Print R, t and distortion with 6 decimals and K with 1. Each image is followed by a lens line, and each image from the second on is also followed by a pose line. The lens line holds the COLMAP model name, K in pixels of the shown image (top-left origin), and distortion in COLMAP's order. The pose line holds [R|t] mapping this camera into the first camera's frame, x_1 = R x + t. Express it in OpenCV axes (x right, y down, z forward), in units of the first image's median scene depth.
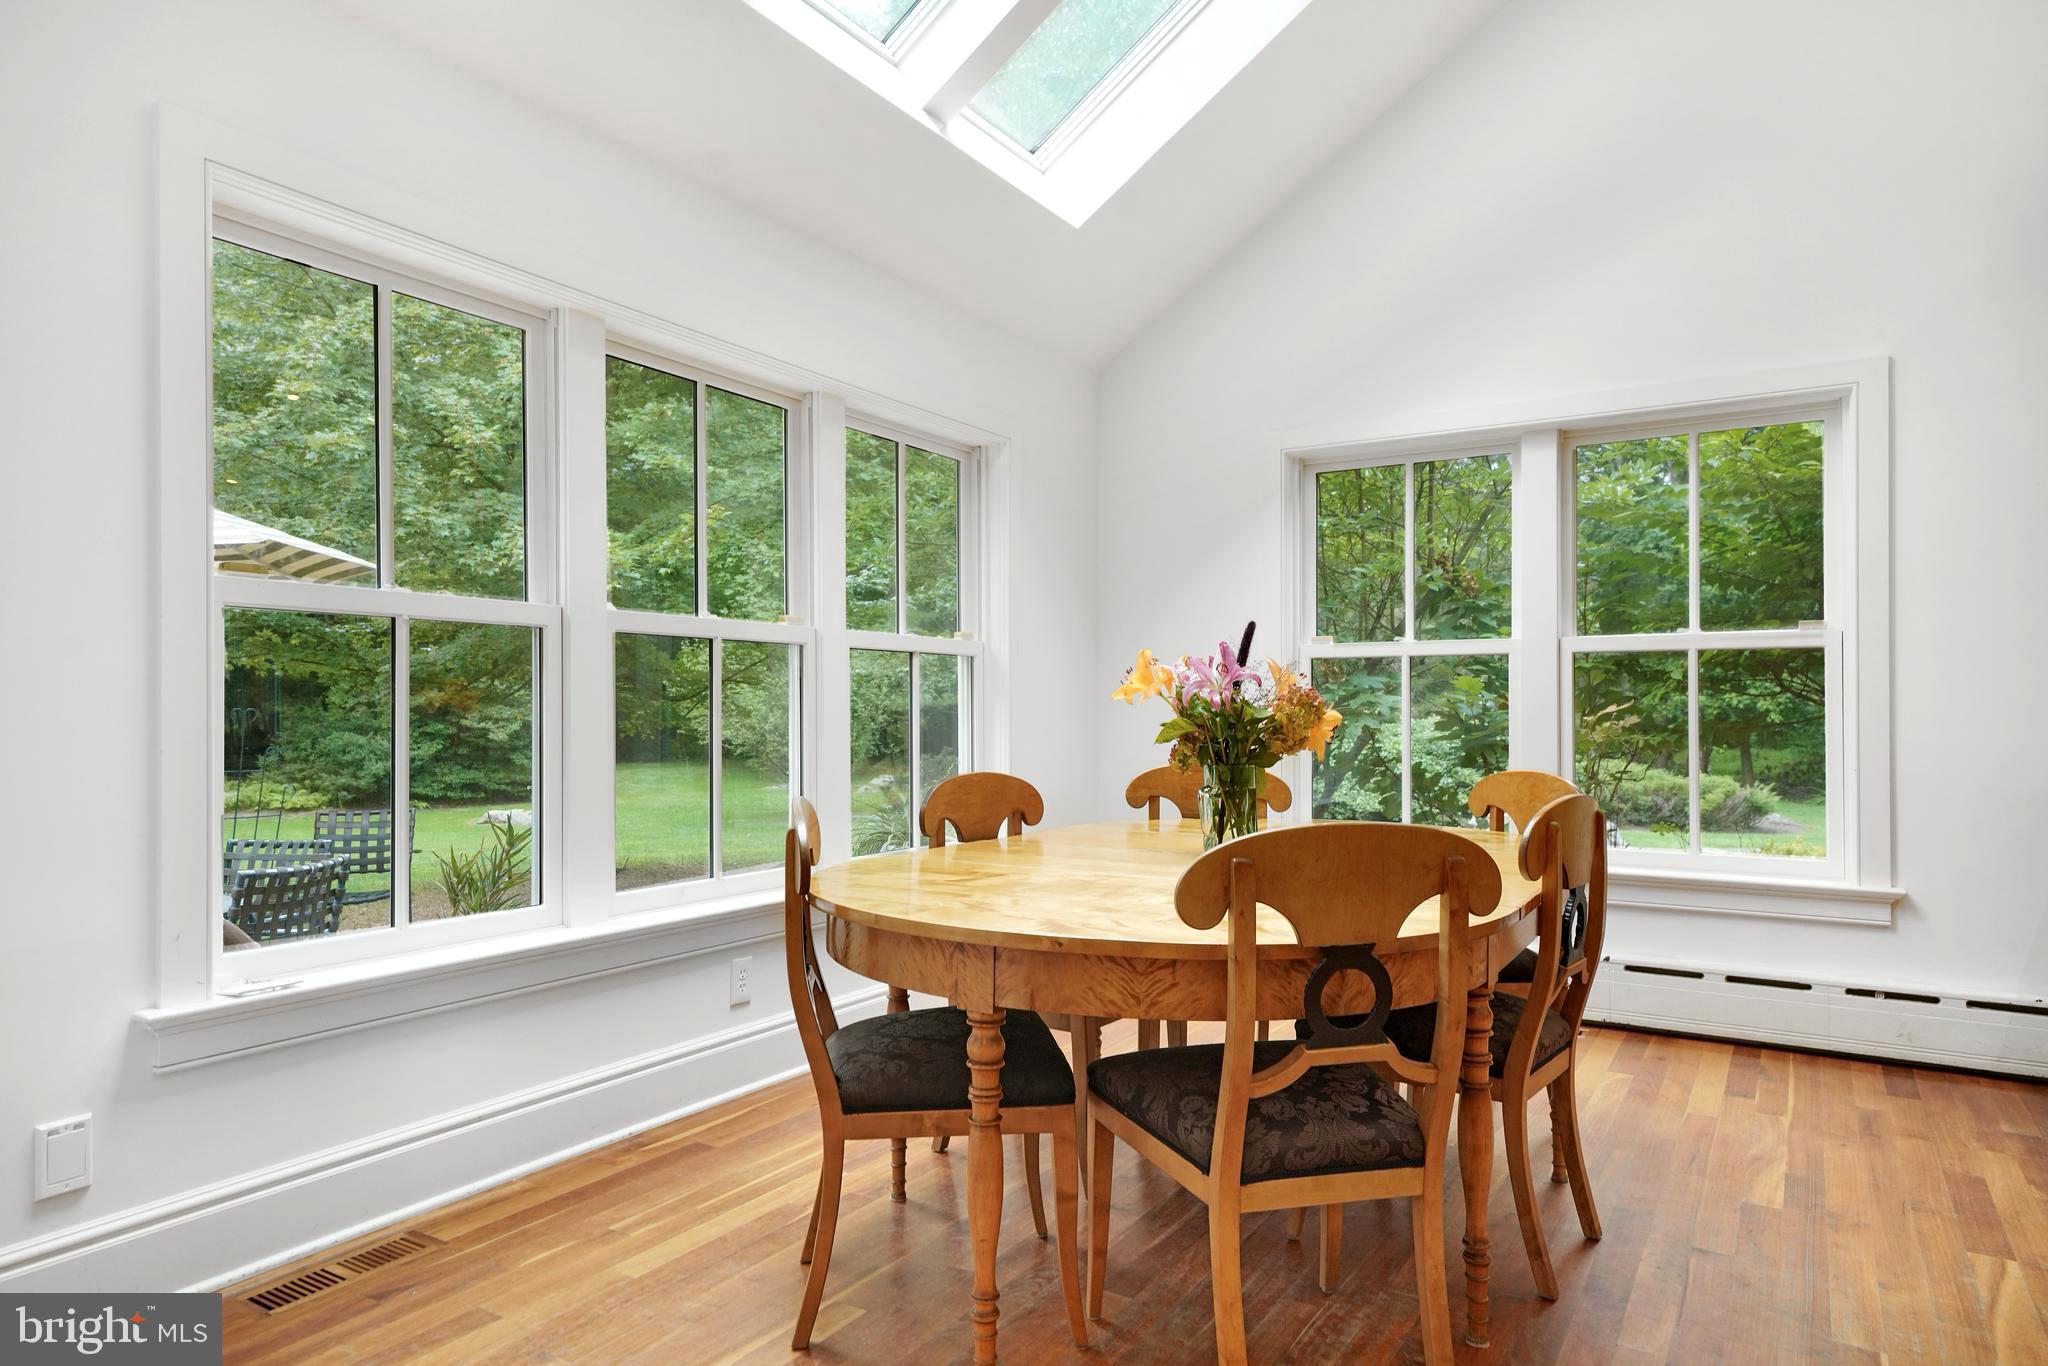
lens RADIAL K [[1251.1, 0, 1018.8], [0, 1251.1, 694.4], [0, 0, 1]] dist [0.014302, 0.002079]
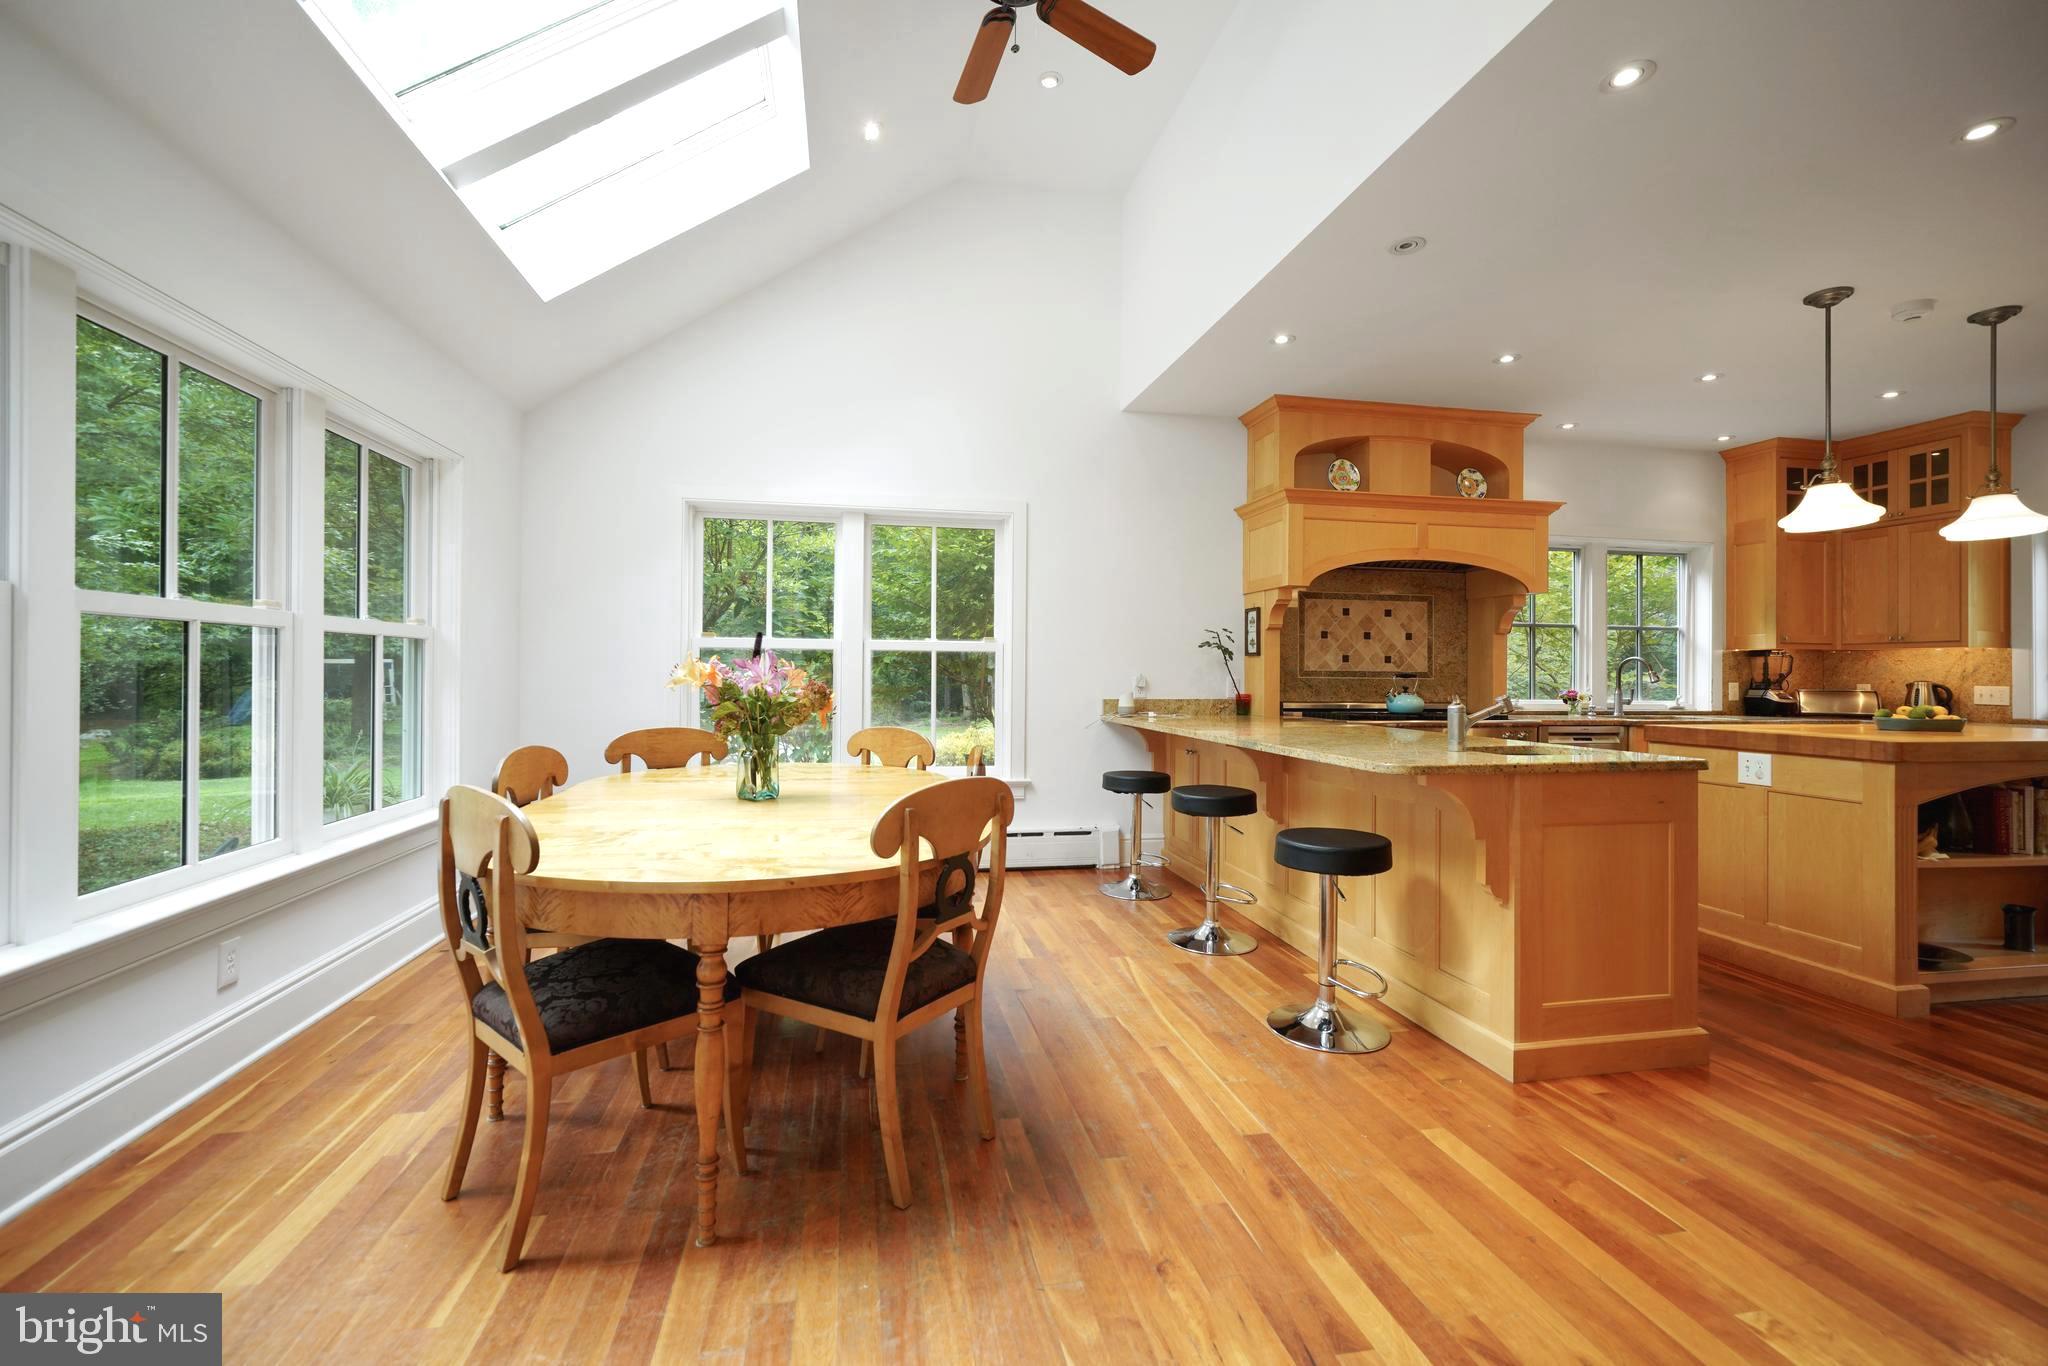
lens RADIAL K [[837.8, 0, 1012.5], [0, 837.8, 672.7], [0, 0, 1]] dist [-0.000345, -0.000311]
pose [[0.738625, 0.007404, 0.674076, -0.226804], [-0.018749, 0.999778, 0.009563, -0.025042], [-0.673856, -0.019702, 0.738600, 0.087878]]
